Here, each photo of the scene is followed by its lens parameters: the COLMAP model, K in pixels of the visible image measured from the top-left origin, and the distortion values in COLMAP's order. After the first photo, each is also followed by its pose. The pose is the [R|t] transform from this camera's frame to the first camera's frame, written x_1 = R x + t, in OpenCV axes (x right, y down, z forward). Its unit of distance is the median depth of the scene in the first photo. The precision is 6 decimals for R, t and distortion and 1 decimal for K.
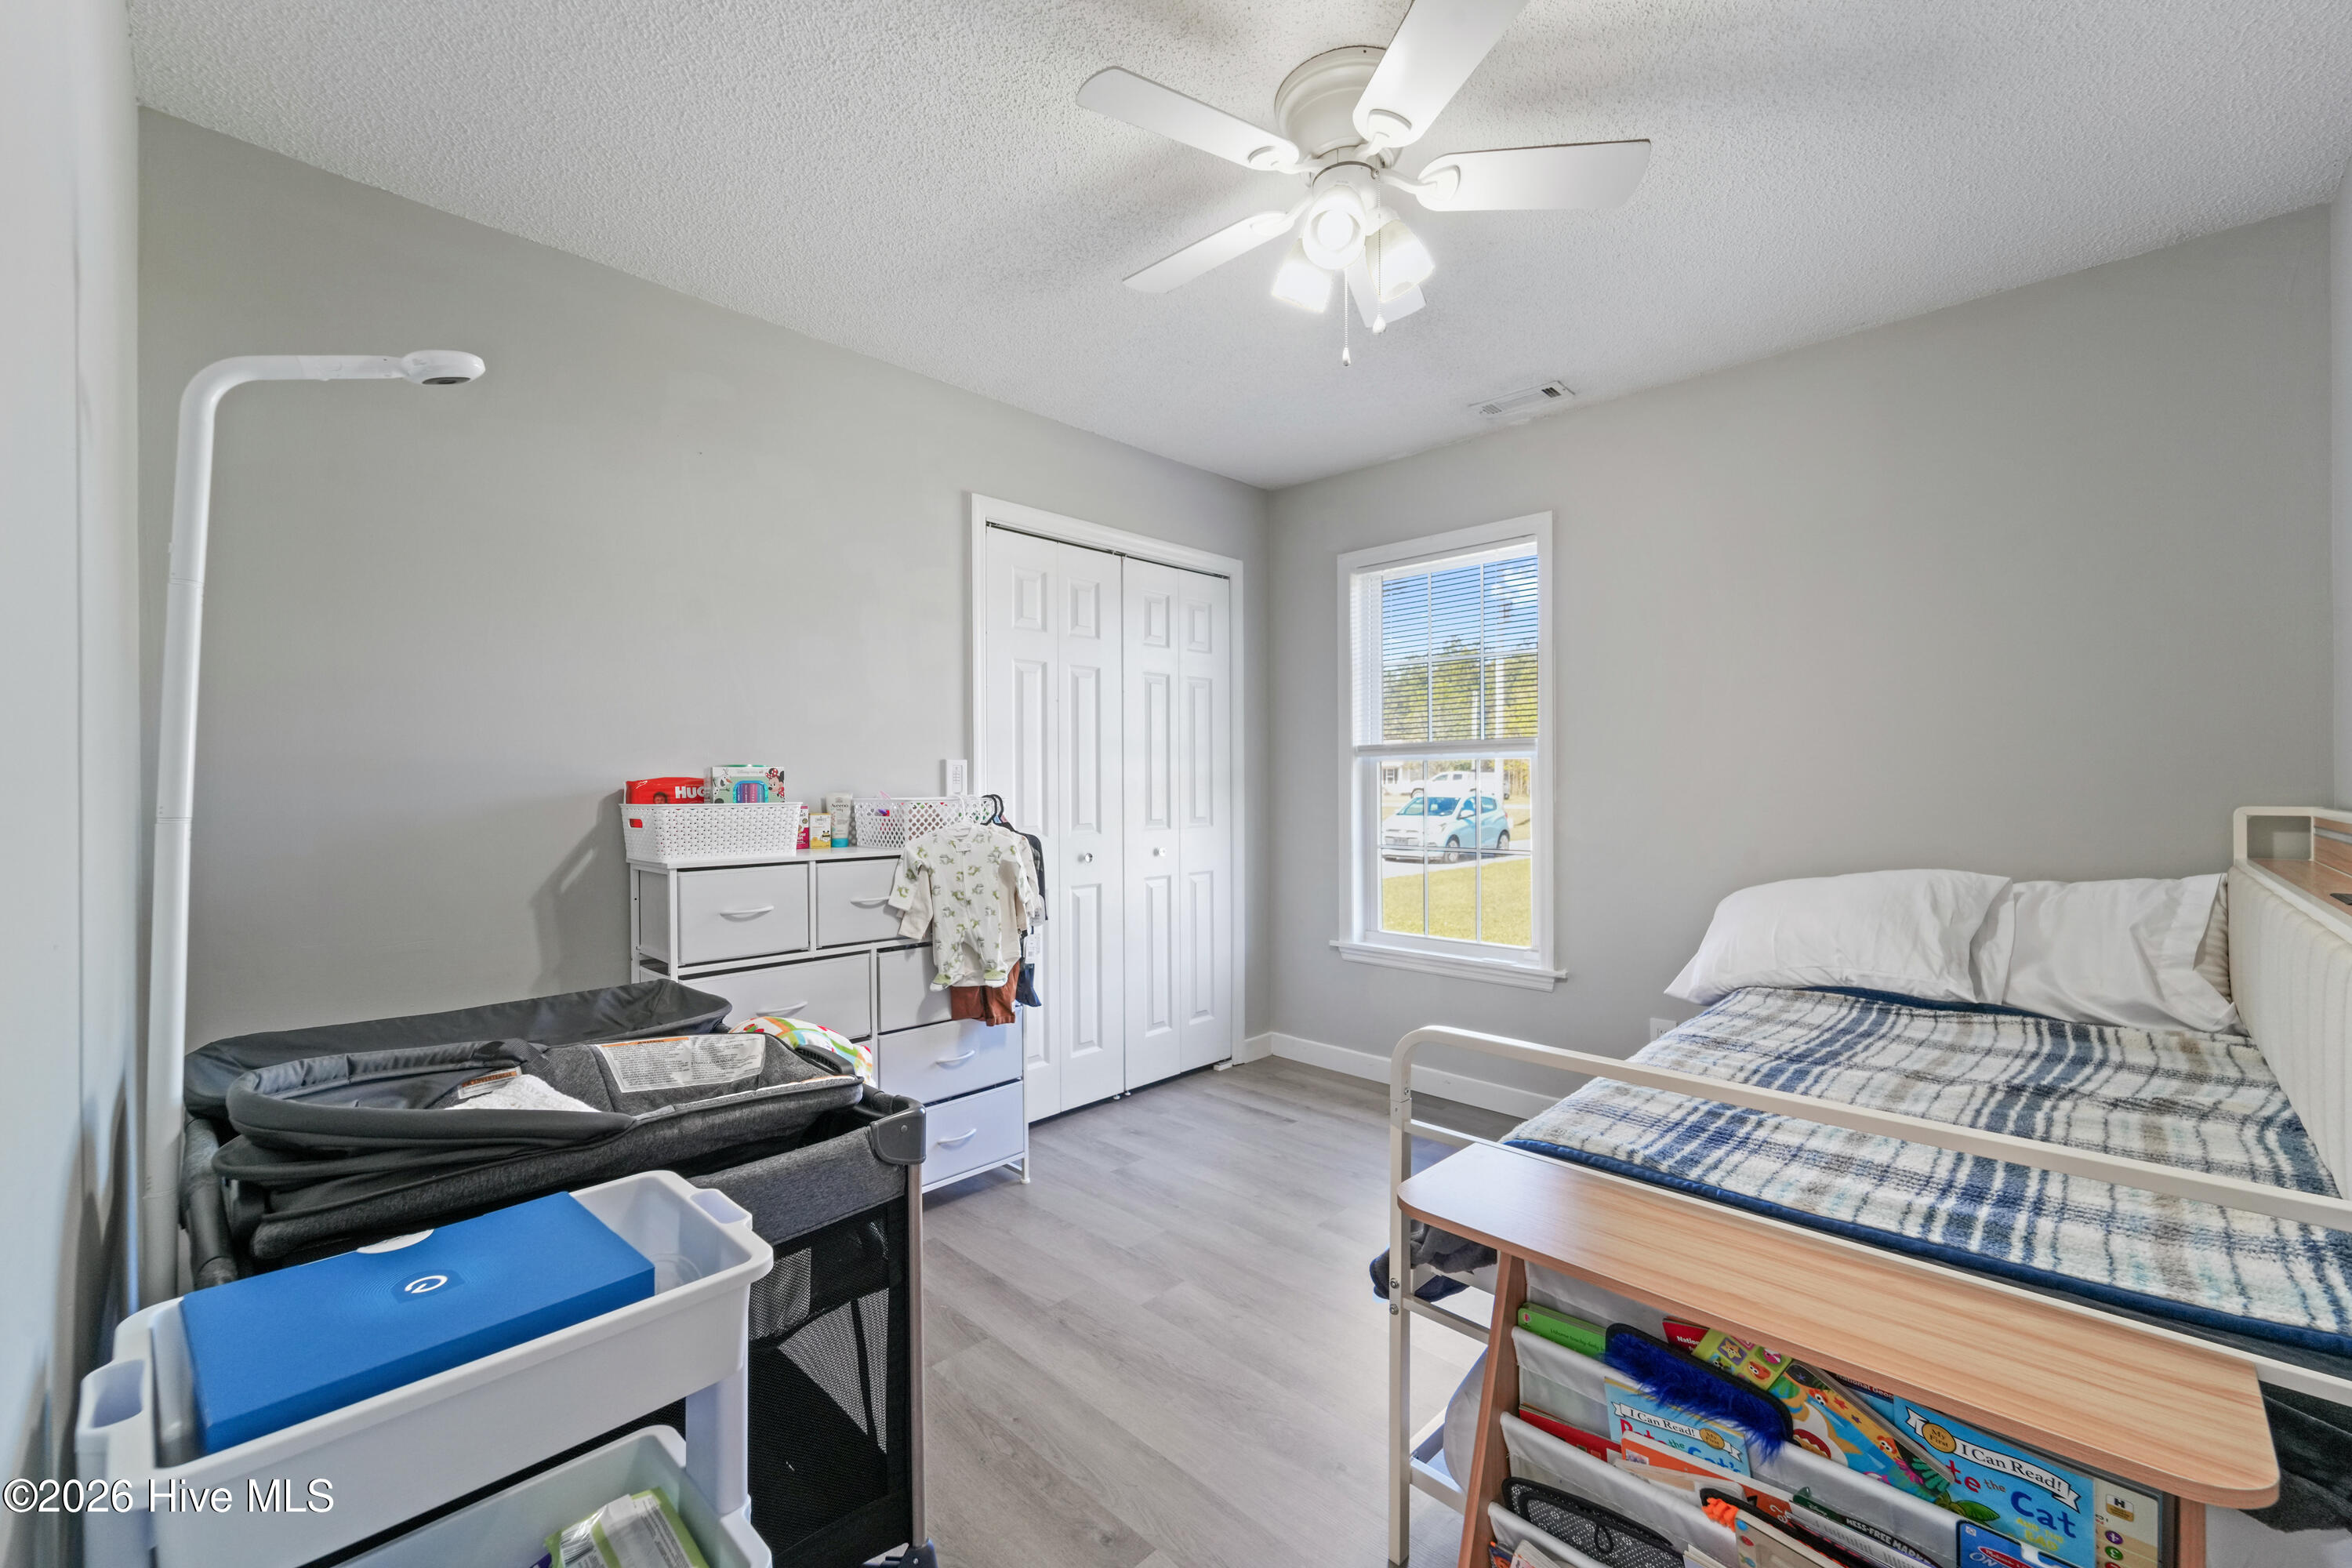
lens RADIAL K [[959.1, 0, 1179.5], [0, 959.1, 782.9], [0, 0, 1]] dist [-0.003725, -0.000351]
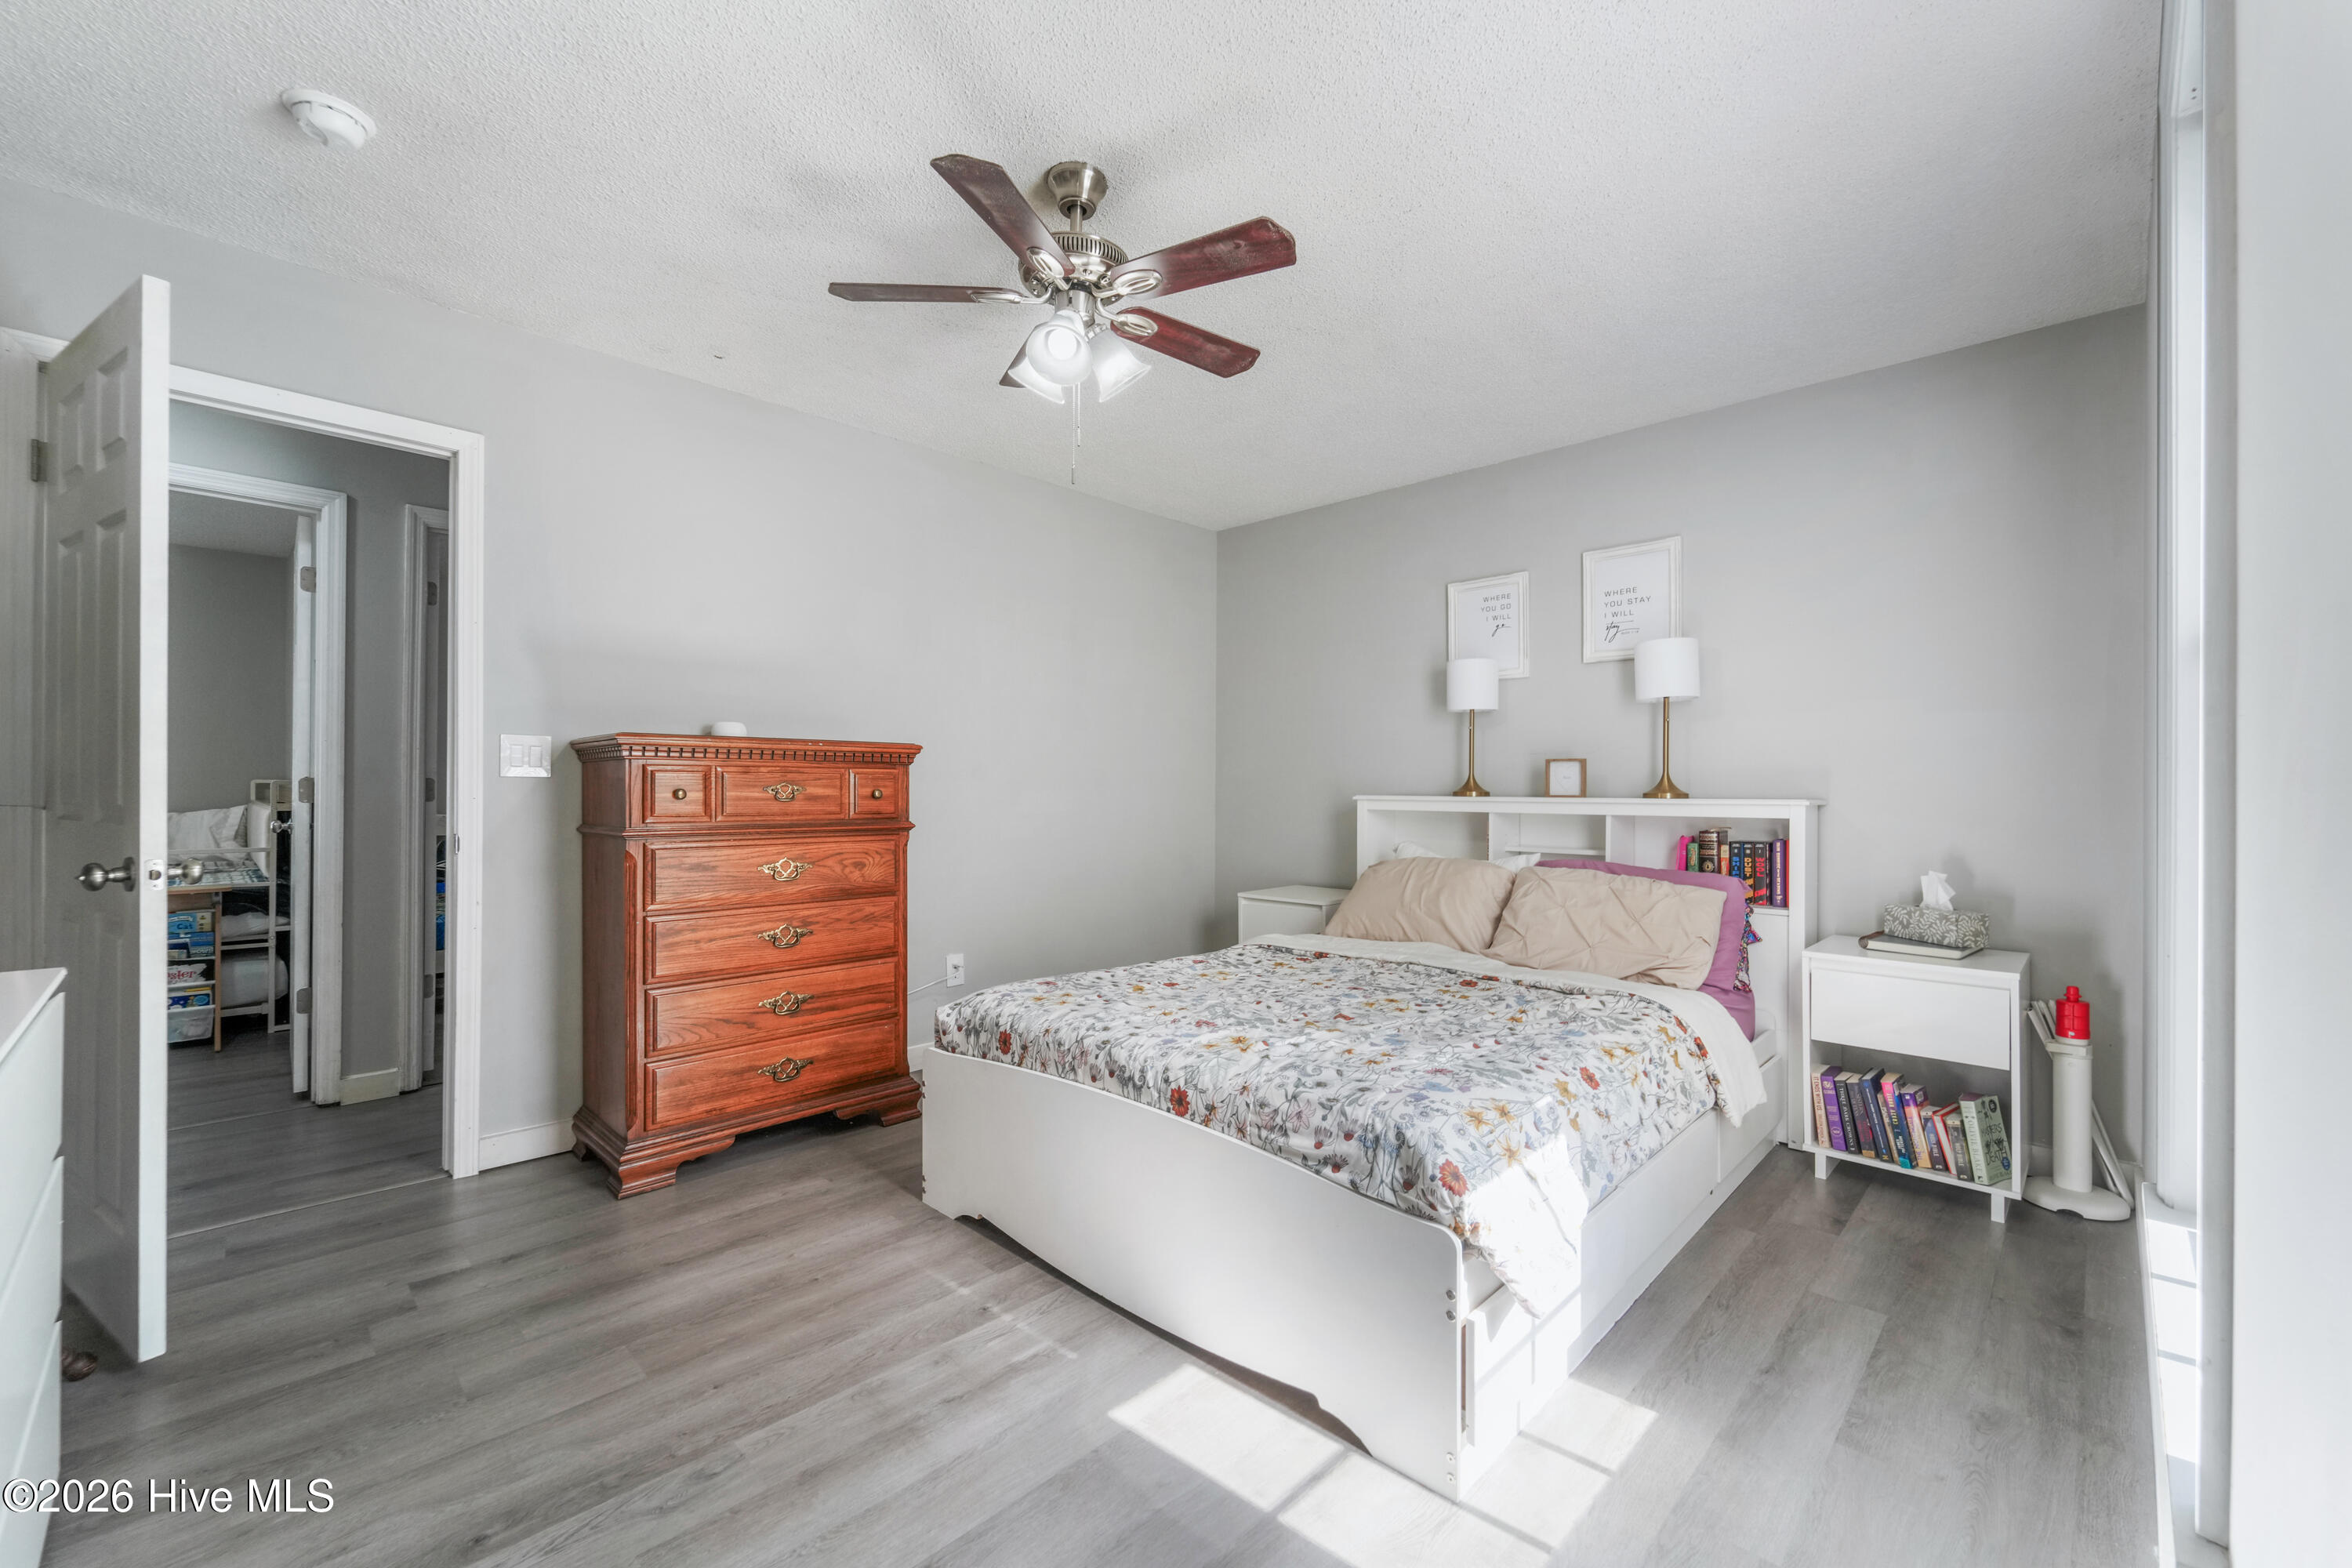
lens RADIAL K [[959.1, 0, 1181.2], [0, 959.1, 784.2], [0, 0, 1]] dist [-0.003725, -0.000351]
pose [[-0.010920, 0.003685, 0.999934, -1.471853], [-0.004045, 0.999985, -0.003729, 0.038489], [-0.999932, -0.004085, -0.010905, -1.457848]]
